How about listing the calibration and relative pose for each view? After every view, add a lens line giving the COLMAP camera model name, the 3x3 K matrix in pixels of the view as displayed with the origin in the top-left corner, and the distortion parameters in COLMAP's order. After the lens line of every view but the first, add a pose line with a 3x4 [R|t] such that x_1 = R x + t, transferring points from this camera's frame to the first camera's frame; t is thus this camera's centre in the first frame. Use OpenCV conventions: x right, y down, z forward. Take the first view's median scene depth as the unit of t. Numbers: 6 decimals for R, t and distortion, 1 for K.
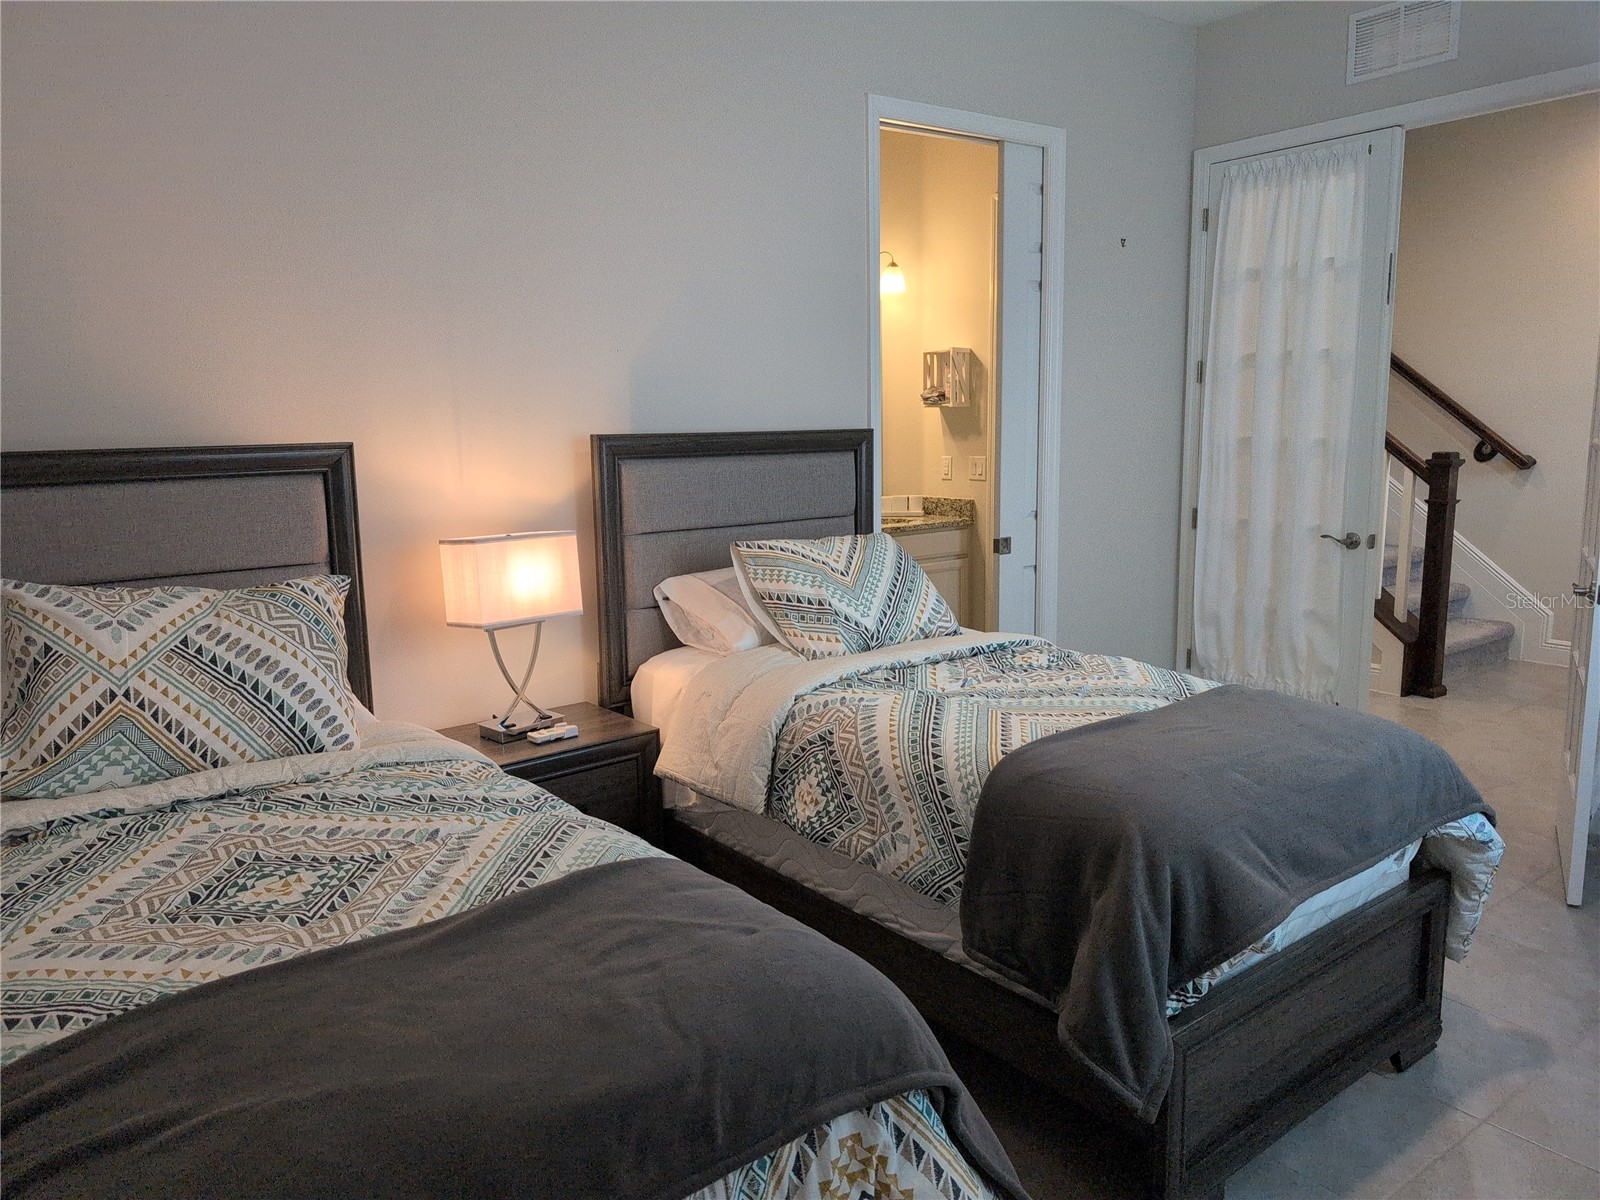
lens RADIAL K [[1165.5, 0, 801.1], [0, 1165.5, 608.7], [0, 0, 1]] dist [0.023833, -0.014409]
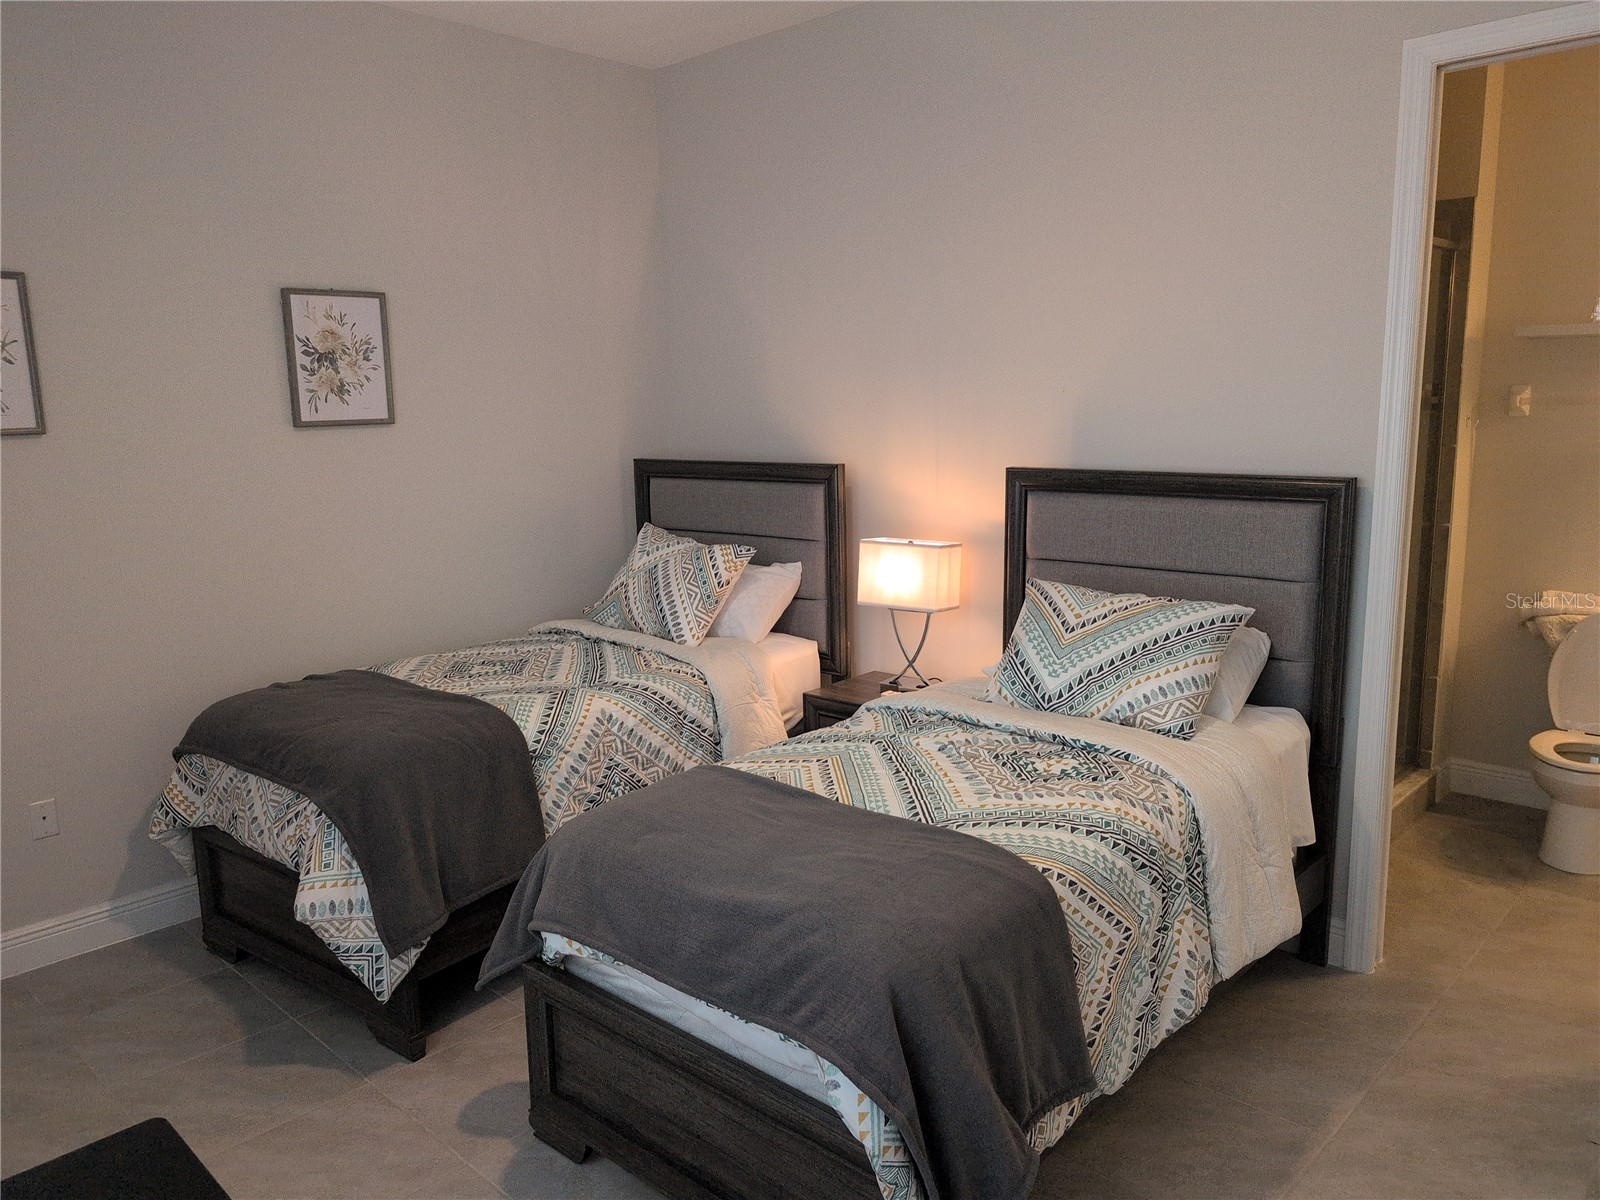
lens RADIAL K [[1165.5, 0, 802.0], [0, 1165.5, 595.6], [0, 0, 1]] dist [0.023833, -0.014409]
pose [[0.154274, 0.169955, -0.973301, 0.970868], [-0.156624, 0.976845, 0.145748, -0.169672], [0.975535, 0.129957, 0.177321, 0.645753]]
